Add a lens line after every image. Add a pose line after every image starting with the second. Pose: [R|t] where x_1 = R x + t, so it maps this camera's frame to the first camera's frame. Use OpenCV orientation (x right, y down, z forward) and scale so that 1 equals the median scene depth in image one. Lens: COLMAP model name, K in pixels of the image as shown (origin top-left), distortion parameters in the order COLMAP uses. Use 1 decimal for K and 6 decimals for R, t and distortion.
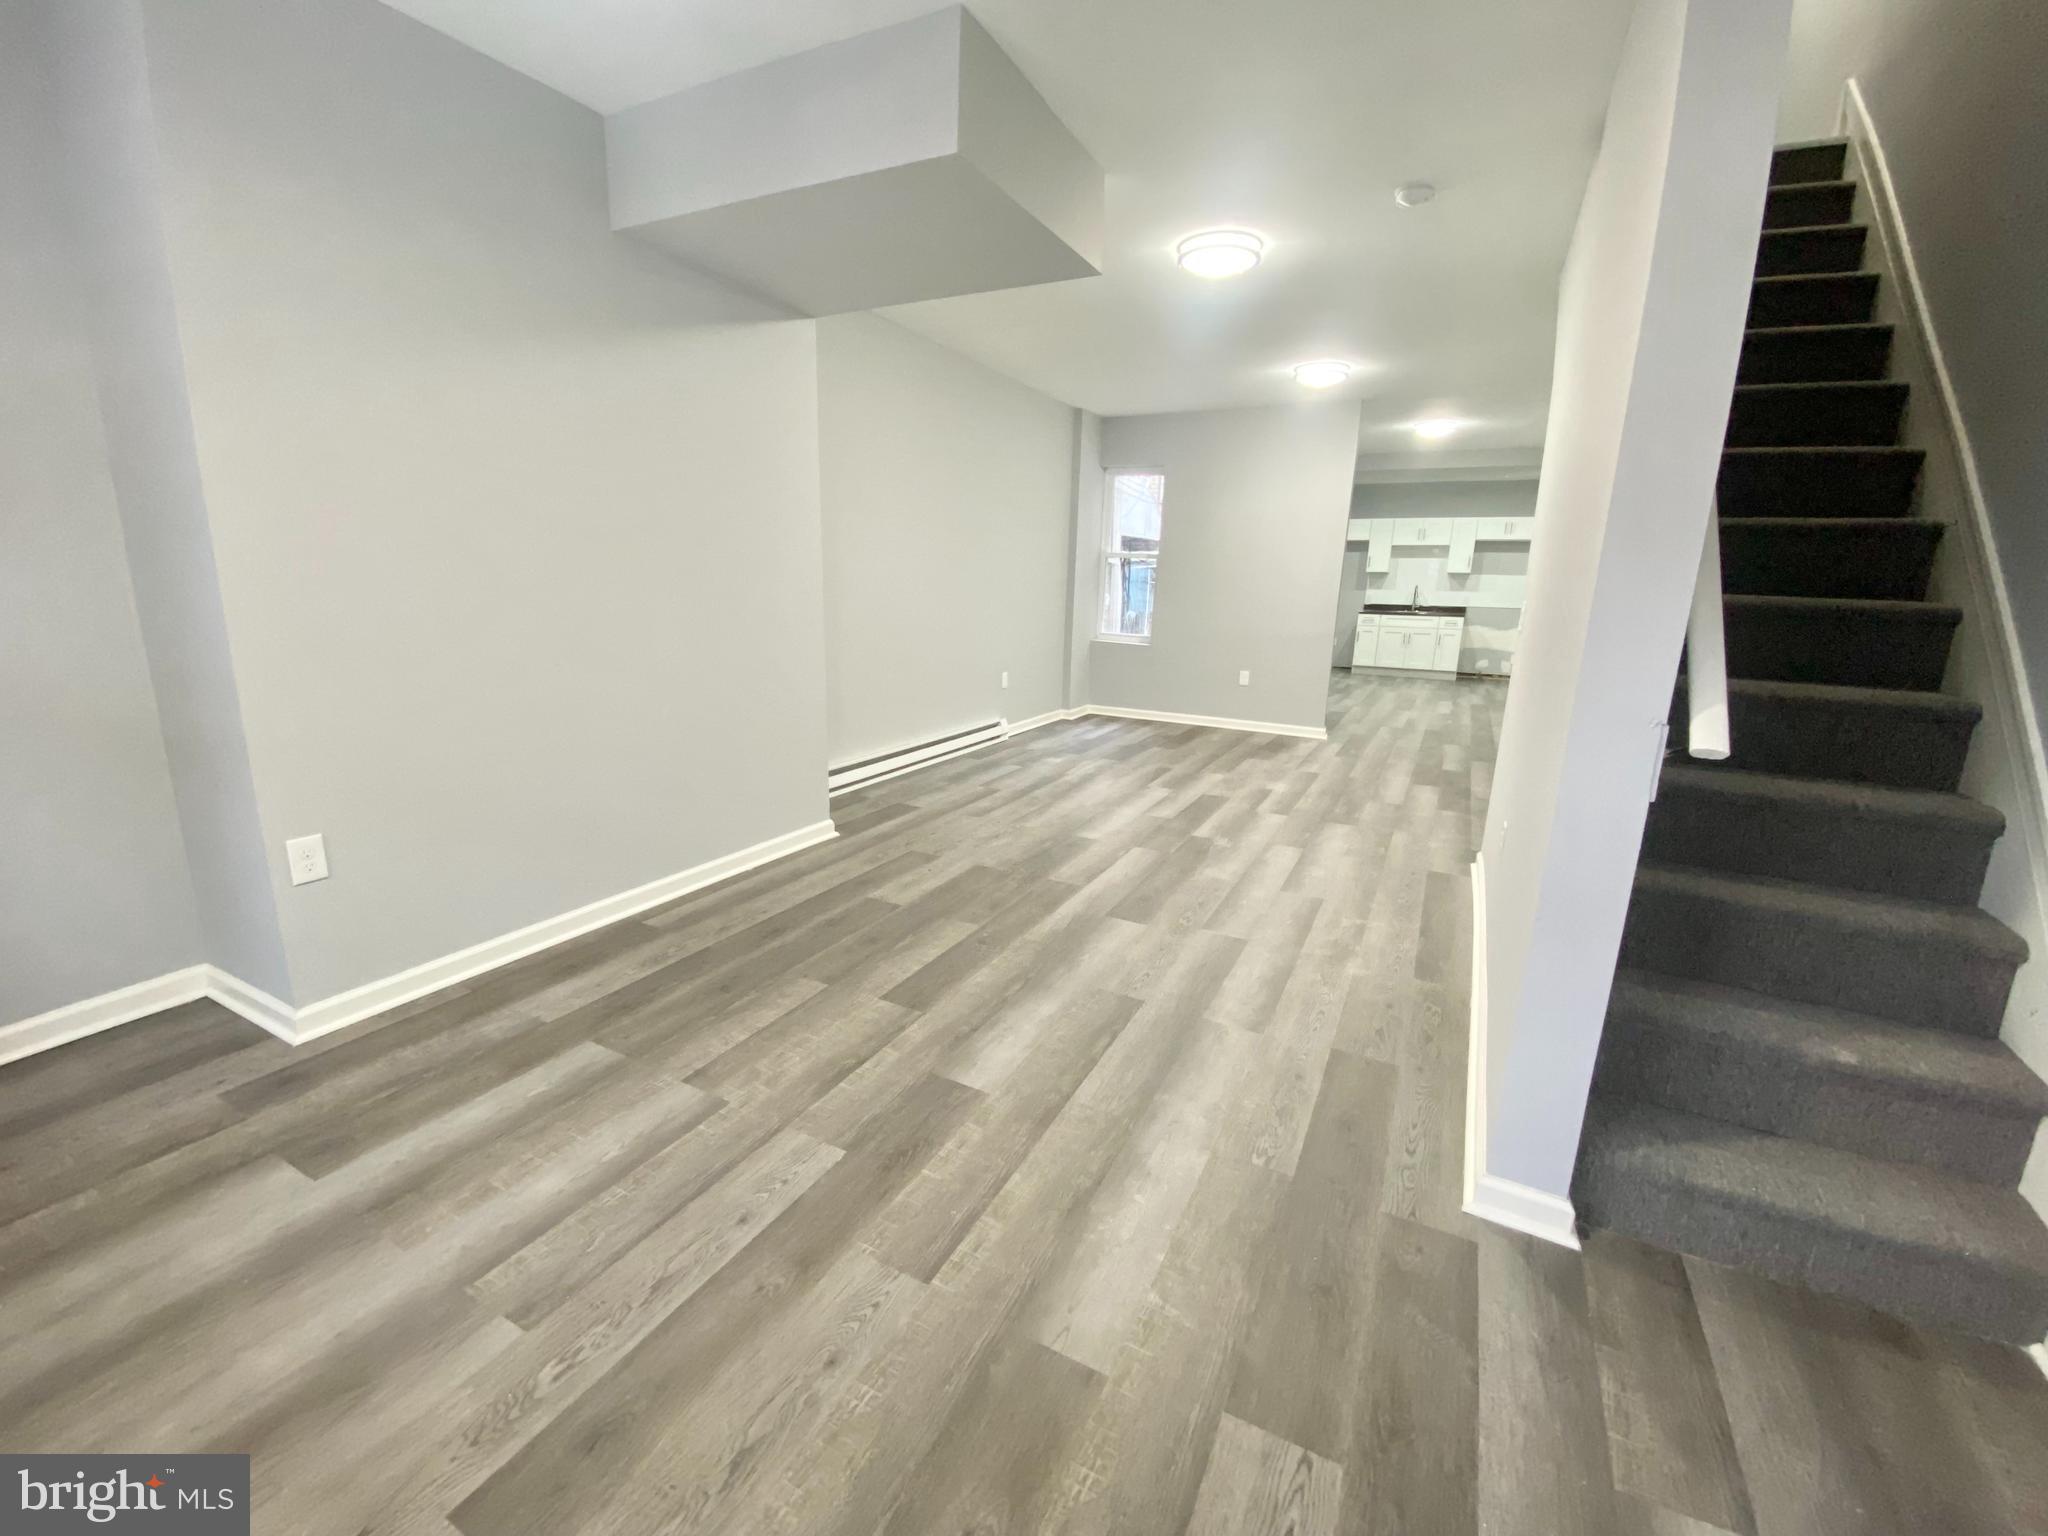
lens RADIAL K [[840.3, 0, 999.1], [0, 840.3, 766.3], [0, 0, 1]] dist [-0.000439, -0.007123]
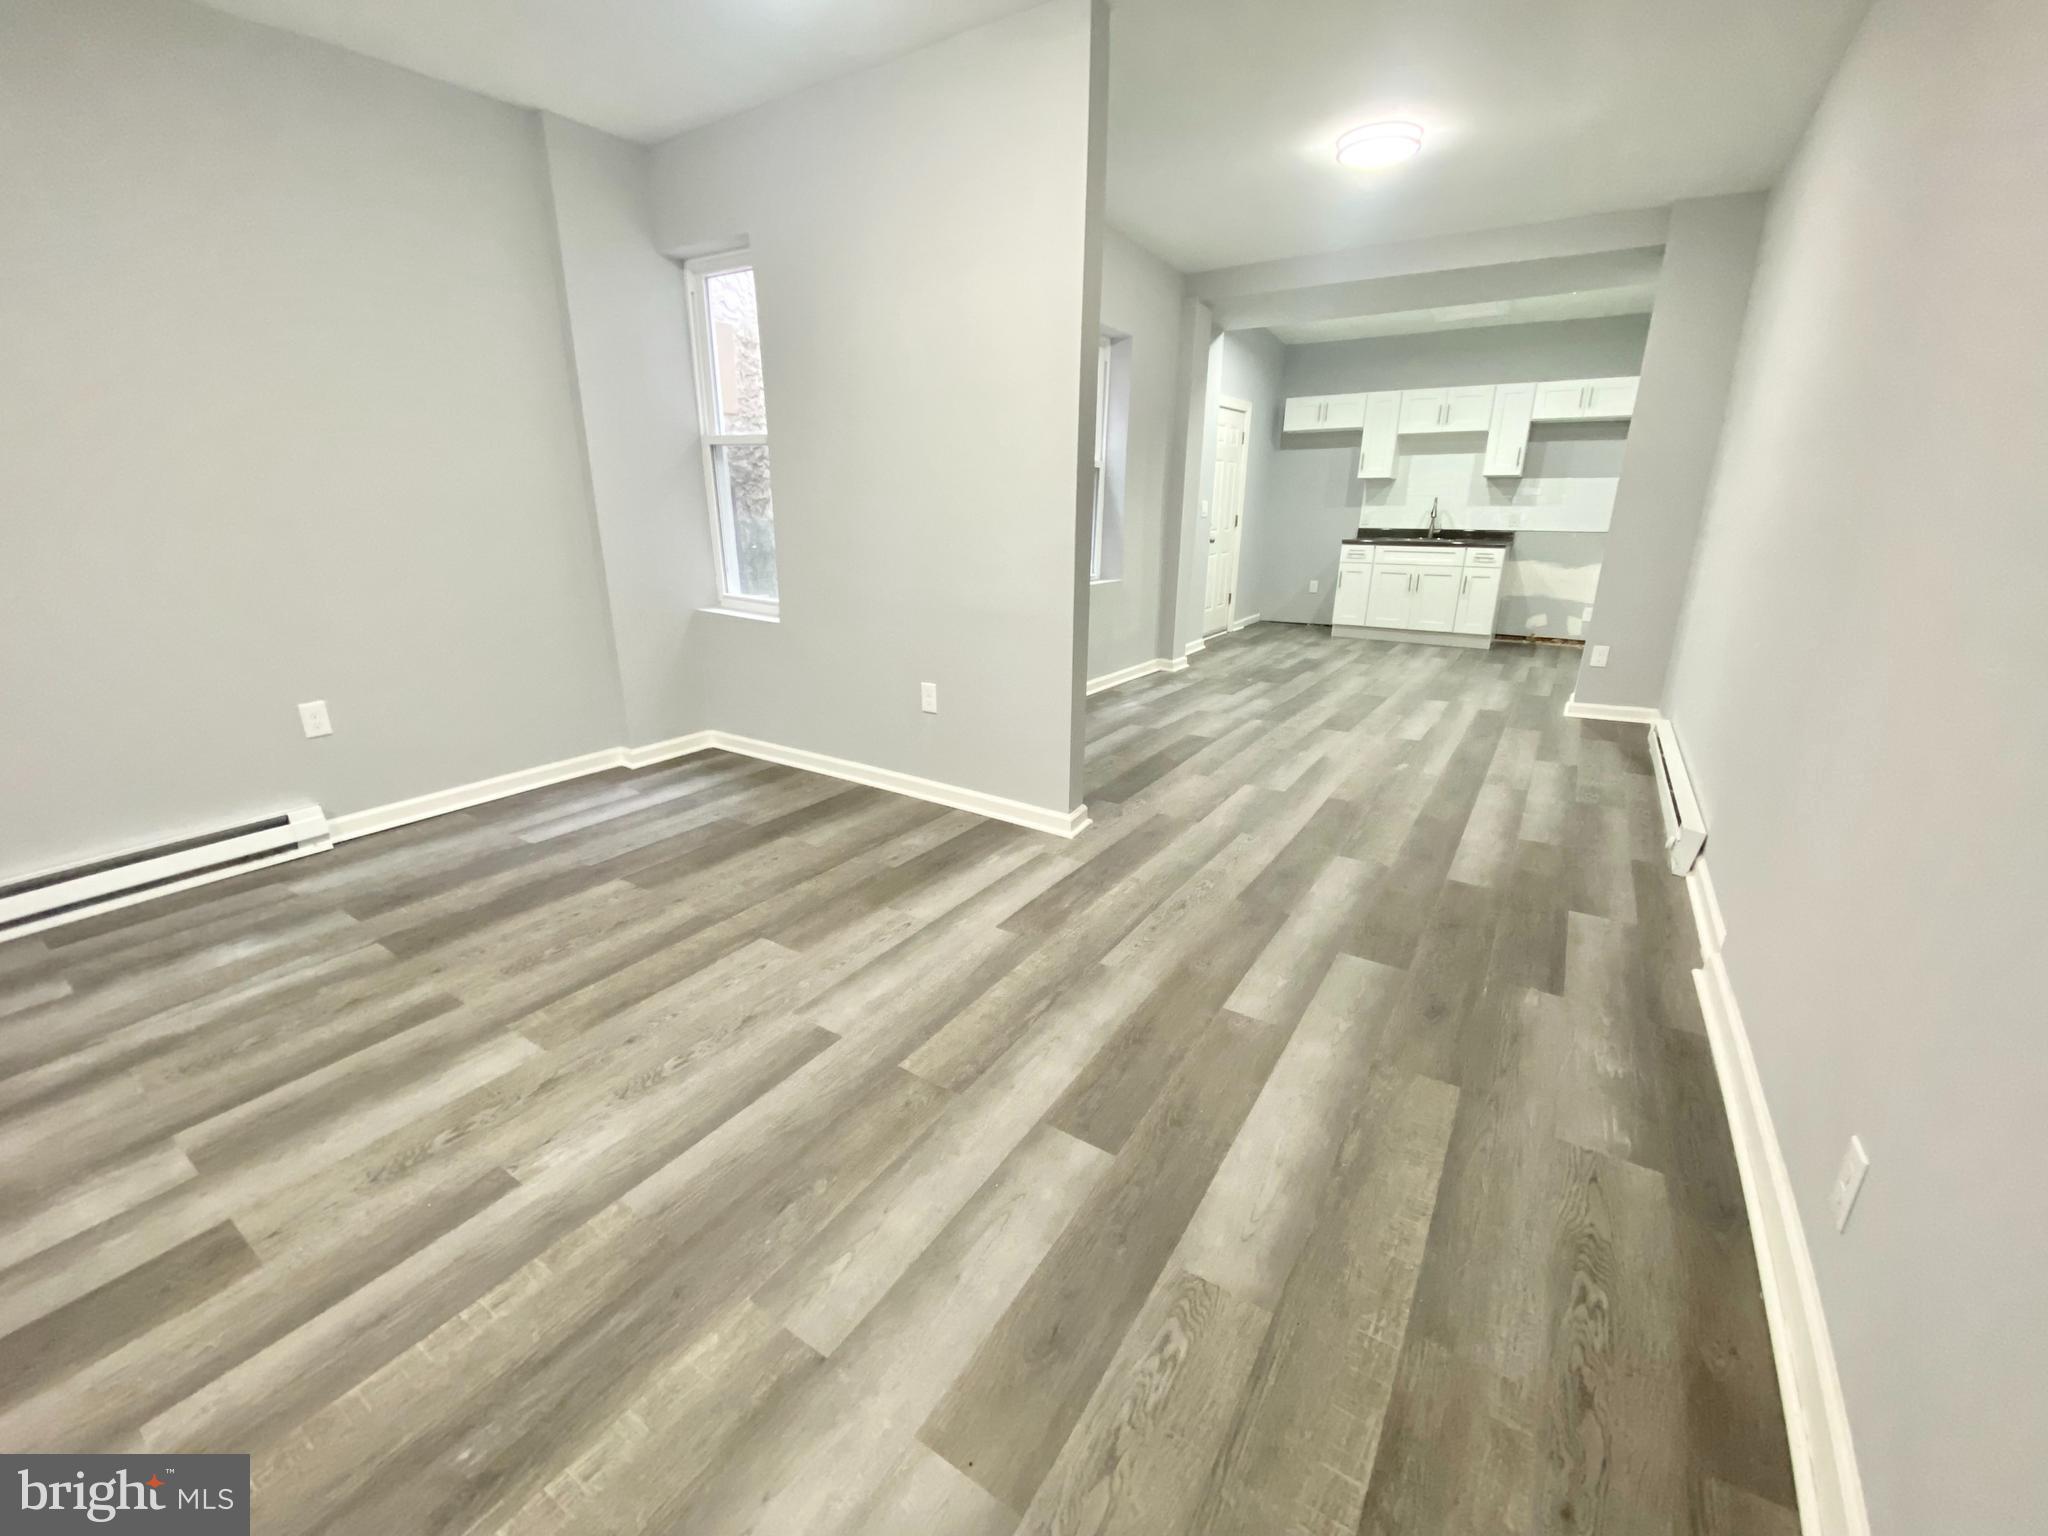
lens RADIAL K [[840.3, 0, 1016.7], [0, 840.3, 761.7], [0, 0, 1]] dist [-0.000439, -0.007123]
pose [[0.996522, 0.007547, -0.082986, 0.369889], [-0.001174, 0.997063, 0.076579, -0.100568], [0.083320, -0.076215, 0.993604, 0.509714]]
